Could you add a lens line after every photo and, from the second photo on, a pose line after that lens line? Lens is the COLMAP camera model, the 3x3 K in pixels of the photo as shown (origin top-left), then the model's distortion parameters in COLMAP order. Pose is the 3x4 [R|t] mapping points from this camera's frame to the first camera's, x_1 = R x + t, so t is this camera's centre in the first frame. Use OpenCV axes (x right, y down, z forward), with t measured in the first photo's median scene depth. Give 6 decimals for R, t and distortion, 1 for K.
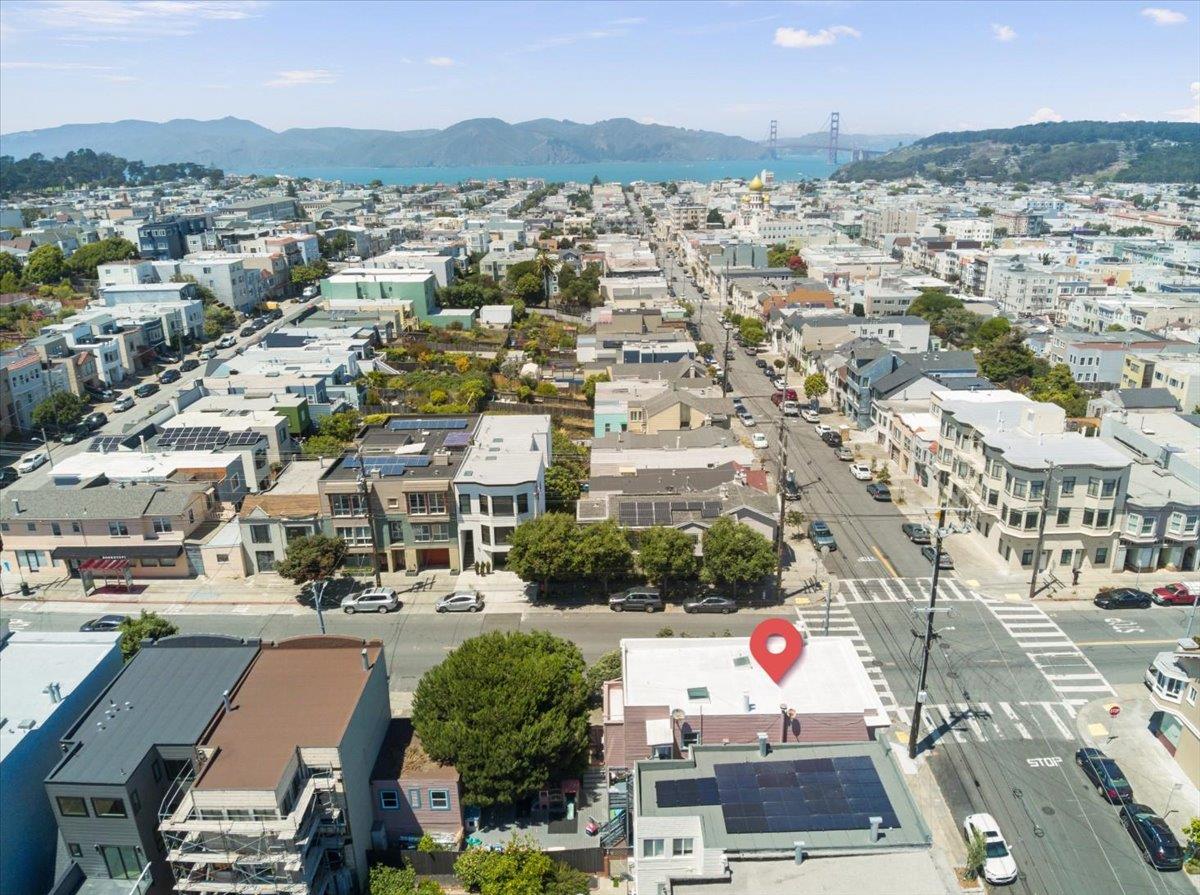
lens RADIAL K [[870.1, 0, 610.1], [0, 870.1, 448.0], [0, 0, 1]] dist [0.114175, -0.274448]
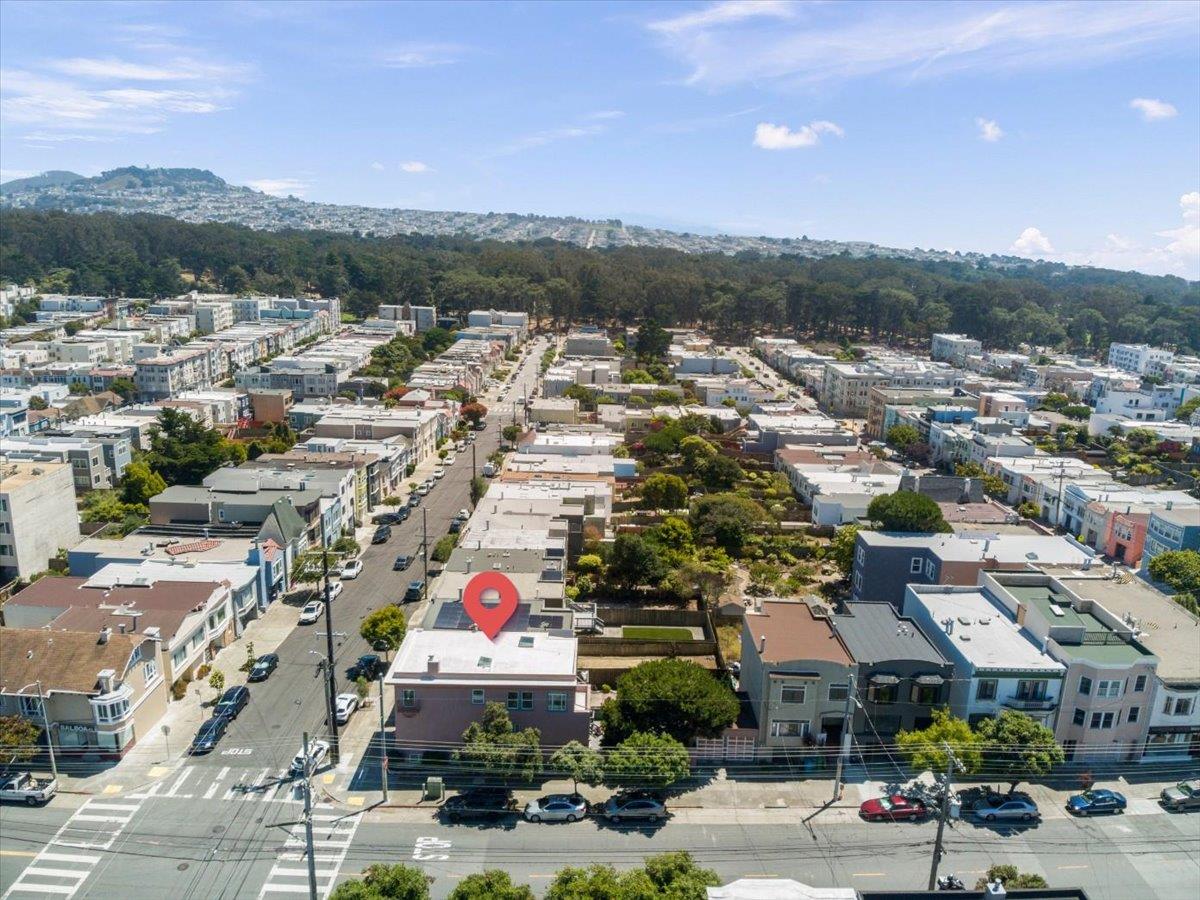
lens RADIAL K [[870.1, 0, 610.1], [0, 870.1, 450.5], [0, 0, 1]] dist [0.114175, -0.274448]
pose [[-0.999906, -0.008793, -0.010491, -0.009805], [-0.013118, 0.834464, 0.550907, -0.394930], [0.003911, 0.550993, -0.834501, 1.025288]]
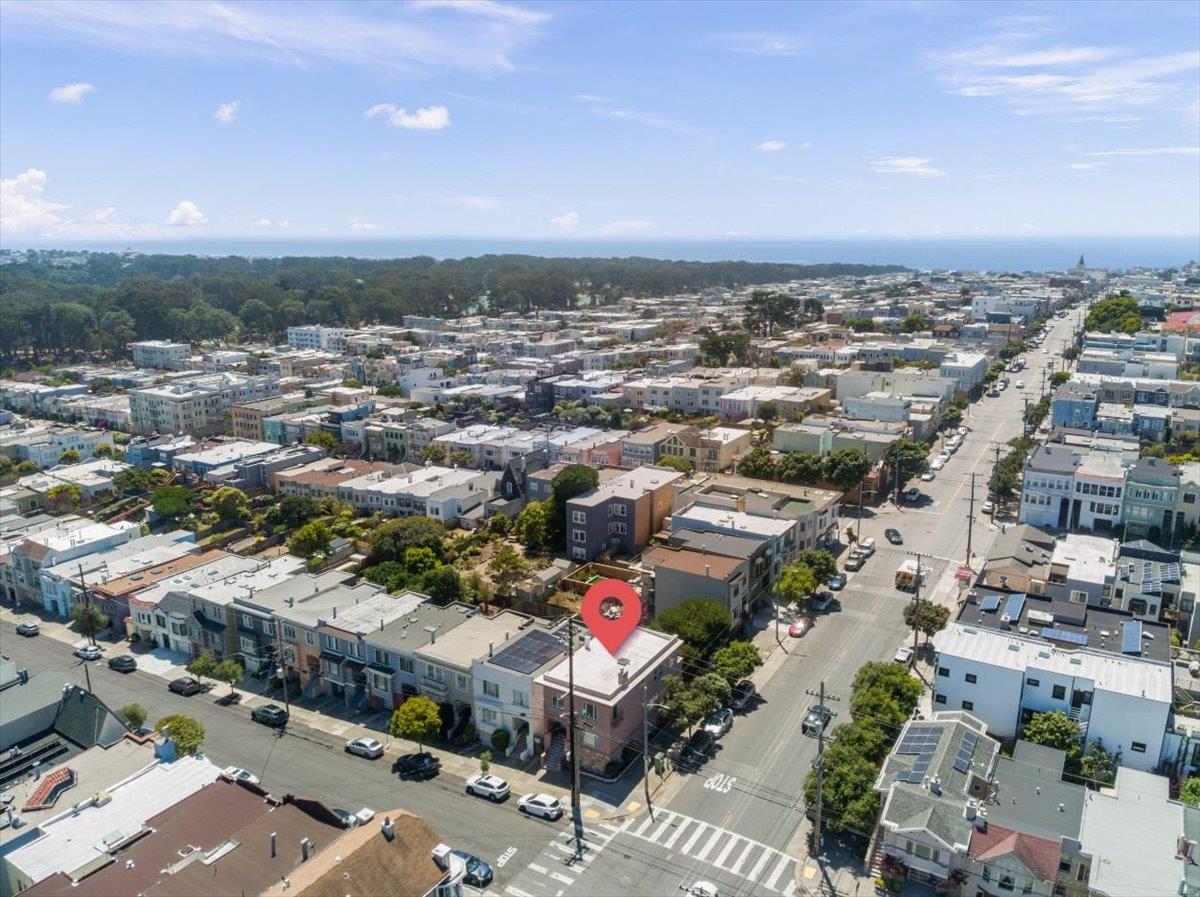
lens RADIAL K [[870.1, 0, 610.1], [0, 870.1, 449.0], [0, 0, 1]] dist [0.114175, -0.274448]
pose [[-0.516000, 0.232759, -0.824359, 0.755802], [-0.269417, 0.869434, 0.414125, -0.410319], [0.813116, 0.435785, -0.385919, 0.767985]]
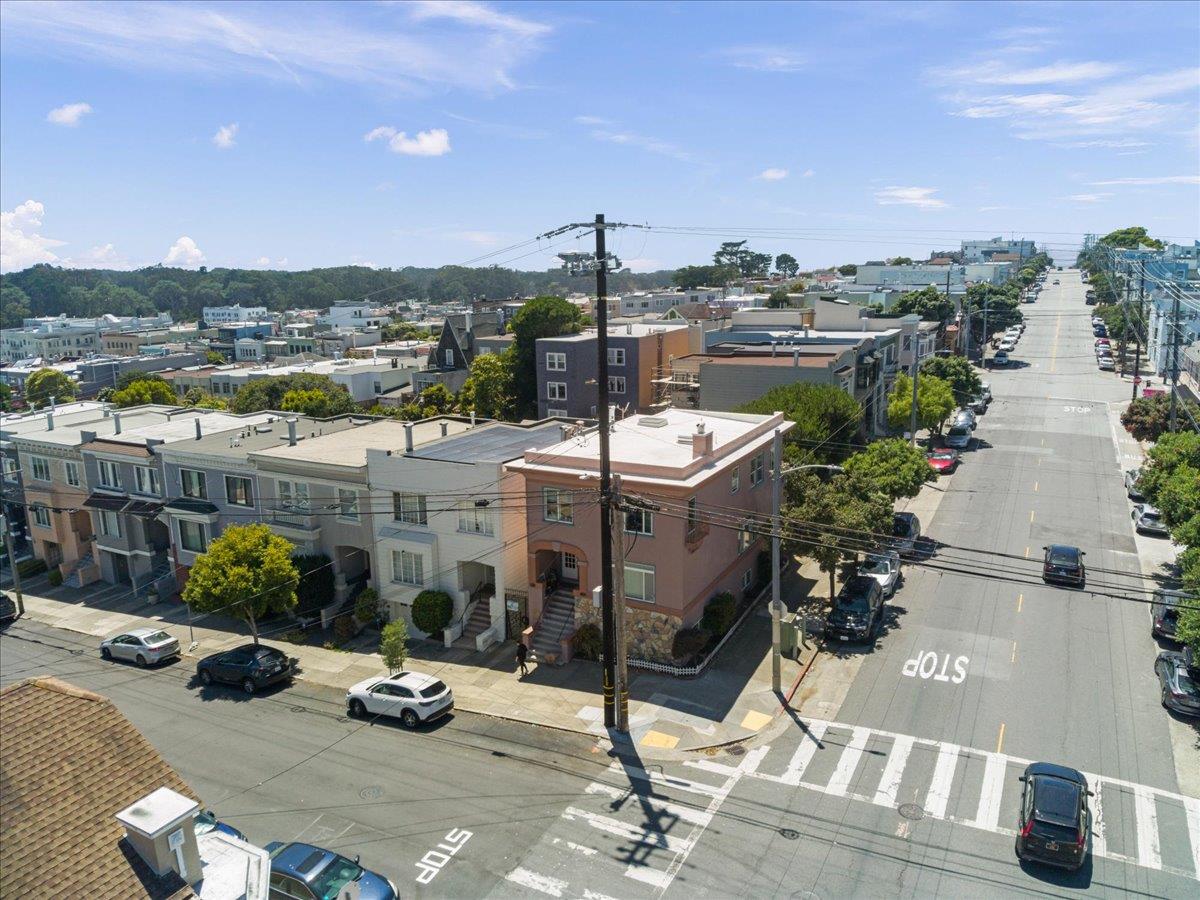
lens RADIAL K [[861.5, 0, 619.5], [0, 861.5, 452.5], [0, 0, 1]] dist [0.040089, -0.134630]
pose [[-0.448952, 0.219051, -0.866290, 0.447436], [-0.277858, 0.887199, 0.368337, -0.002979], [0.849257, 0.406071, -0.337445, 0.644900]]
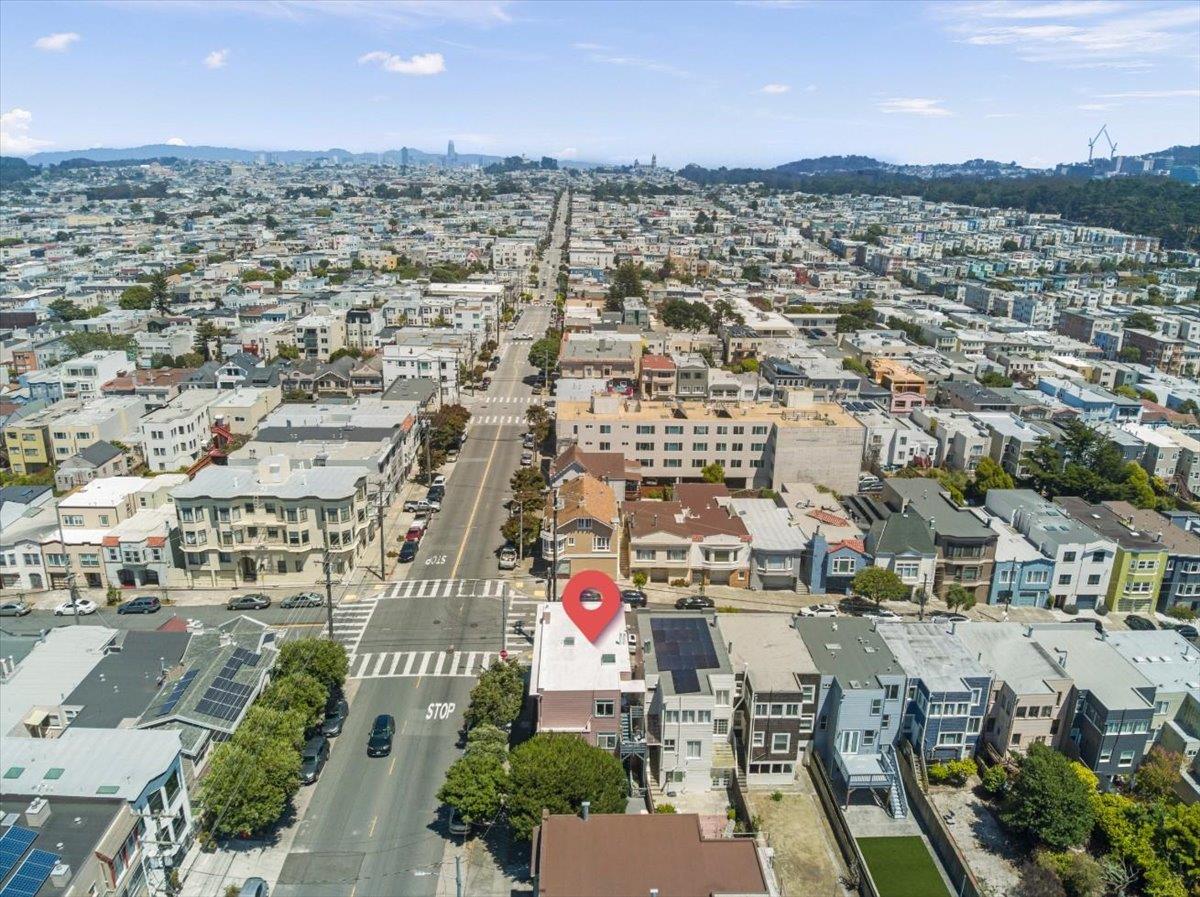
lens RADIAL K [[861.5, 0, 619.5], [0, 861.5, 451.0], [0, 0, 1]] dist [0.040089, -0.134630]
pose [[-0.053948, -0.292343, 0.954791, -0.581606], [0.303447, 0.906163, 0.294600, -0.225111], [-0.951320, 0.305622, 0.039825, 0.414860]]
